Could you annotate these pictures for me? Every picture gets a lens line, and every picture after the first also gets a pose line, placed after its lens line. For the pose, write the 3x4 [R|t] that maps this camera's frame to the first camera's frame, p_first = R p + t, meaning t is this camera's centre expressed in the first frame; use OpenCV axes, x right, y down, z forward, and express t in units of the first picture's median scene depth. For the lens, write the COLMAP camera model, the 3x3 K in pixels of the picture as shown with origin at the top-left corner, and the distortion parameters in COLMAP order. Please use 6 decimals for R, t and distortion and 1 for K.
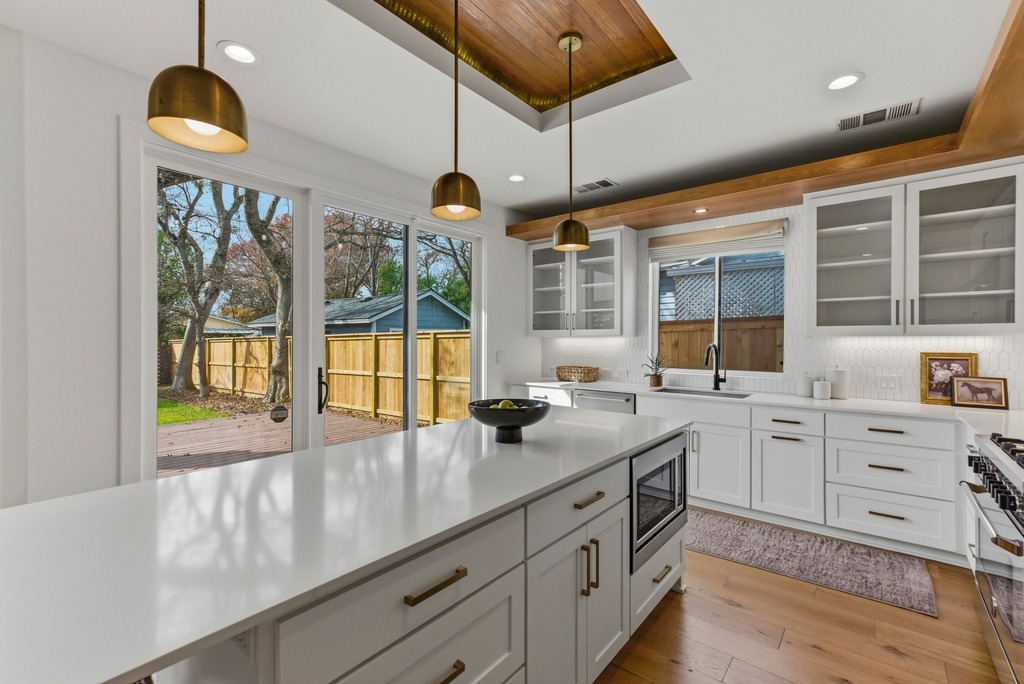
lens RADIAL K [[435.5, 0, 518.2], [0, 435.5, 344.5], [0, 0, 1]] dist [0.019813, 0.001431]
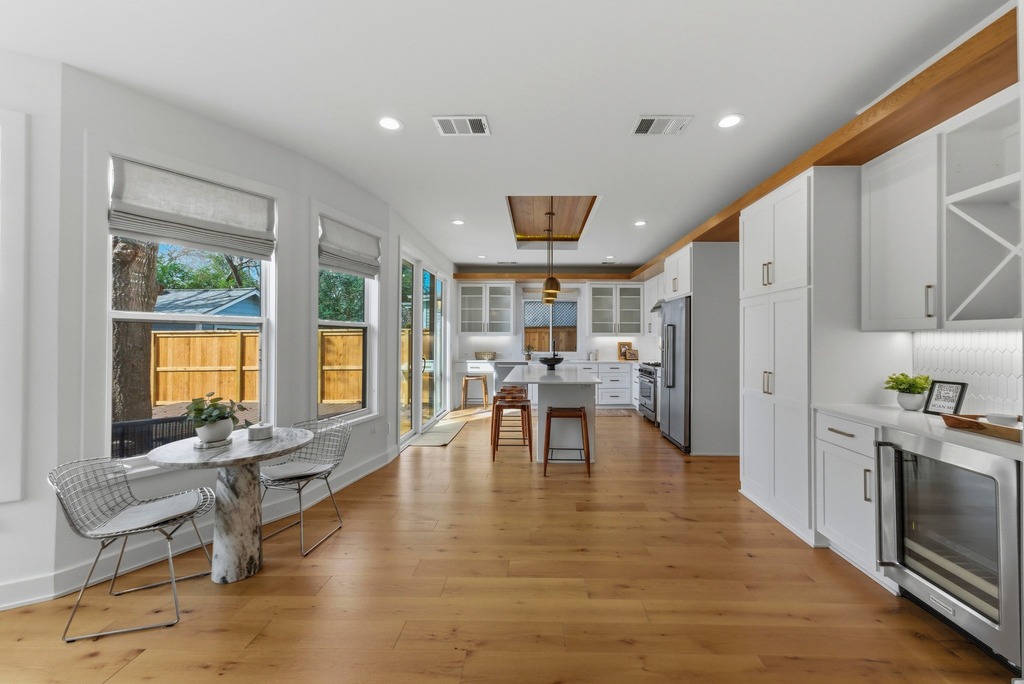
lens RADIAL K [[408.3, 0, 516.6], [0, 408.3, 344.7], [0, 0, 1]] dist [-0.003383, 0.000659]
pose [[0.795429, -0.005235, 0.606025, -1.128873], [0.003396, 0.999985, 0.004181, 0.019226], [-0.606038, -0.001268, 0.795435, -0.653502]]
